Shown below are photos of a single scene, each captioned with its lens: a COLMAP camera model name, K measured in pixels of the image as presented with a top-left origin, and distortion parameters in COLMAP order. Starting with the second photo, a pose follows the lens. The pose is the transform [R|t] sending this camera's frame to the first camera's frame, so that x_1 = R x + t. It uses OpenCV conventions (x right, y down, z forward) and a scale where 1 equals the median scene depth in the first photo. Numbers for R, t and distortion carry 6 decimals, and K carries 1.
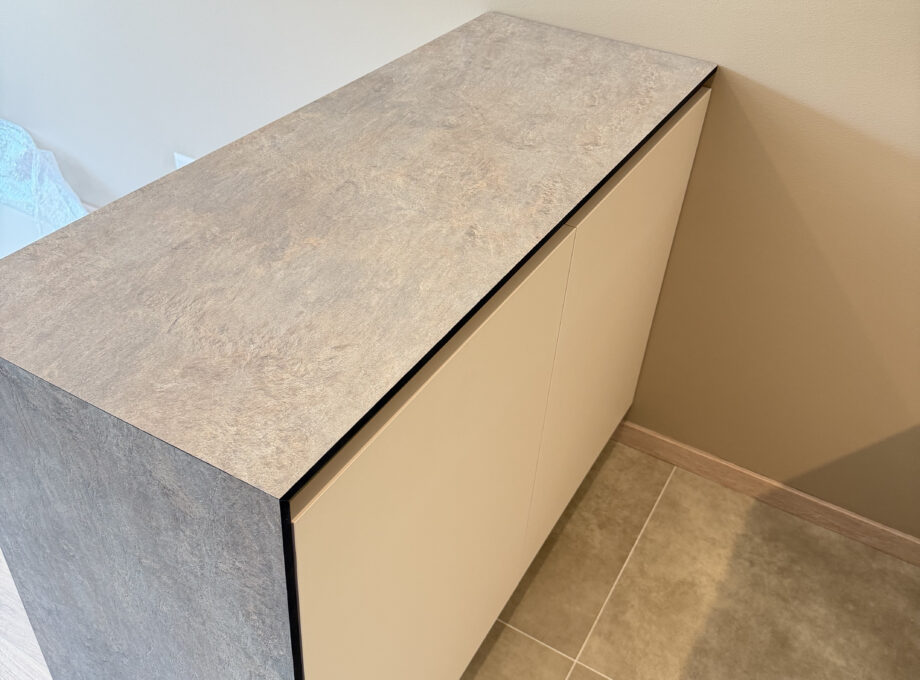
lens RADIAL K [[858.8, 0, 457.4], [0, 858.8, 342.9], [0, 0, 1]] dist [0.186639, -0.408714]
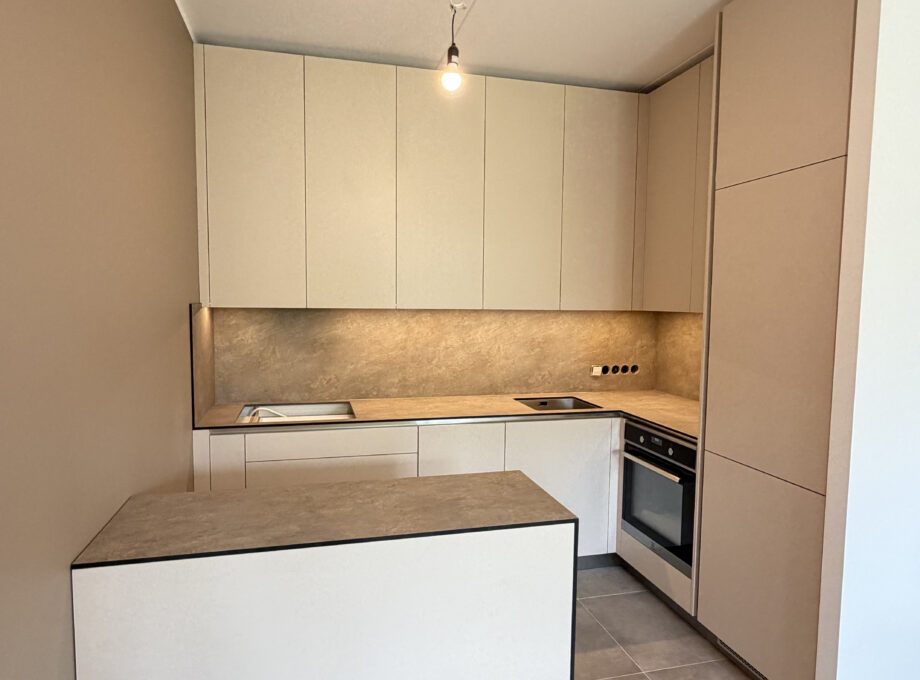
lens RADIAL K [[588.7, 0, 461.9], [0, 588.7, 350.0], [0, 0, 1]] dist [0.006578, 0.000322]
pose [[-0.700151, -0.129638, 0.702127, -1.215120], [0.392765, 0.751291, 0.530375, -1.187666], [-0.596258, 0.647114, -0.475100, 1.328277]]
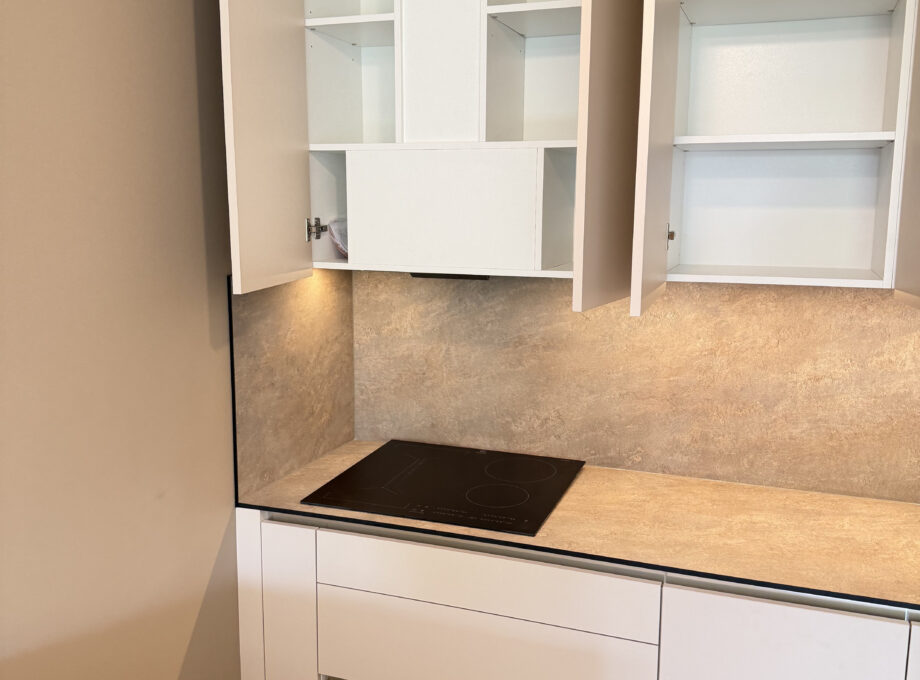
lens RADIAL K [[854.8, 0, 468.1], [0, 854.8, 340.5], [0, 0, 1]] dist [0.191621, -0.429175]
pose [[-0.165088, -0.221436, 0.961099, -0.673926], [0.592107, 0.757073, 0.276135, -0.624577], [-0.788768, 0.614660, 0.006131, 0.437332]]
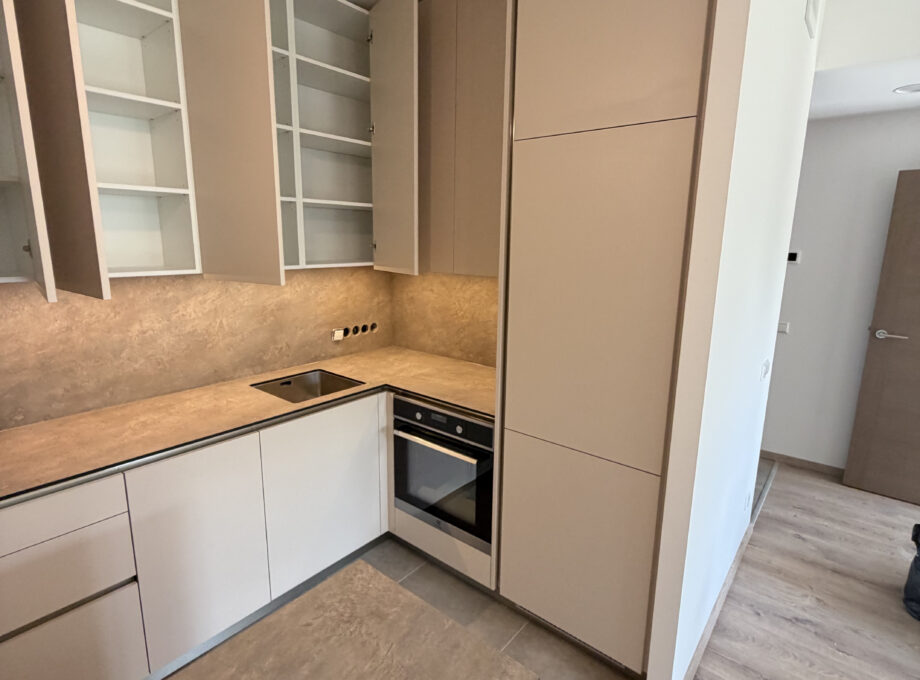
lens RADIAL K [[488.6, 0, 456.5], [0, 488.6, 334.2], [0, 0, 1]] dist [0.003843, 0.000682]
pose [[-0.982355, -0.105604, 0.154361, -0.412578], [0.048274, 0.654199, 0.754780, -0.897435], [-0.180691, 0.748913, -0.637558, 0.854980]]
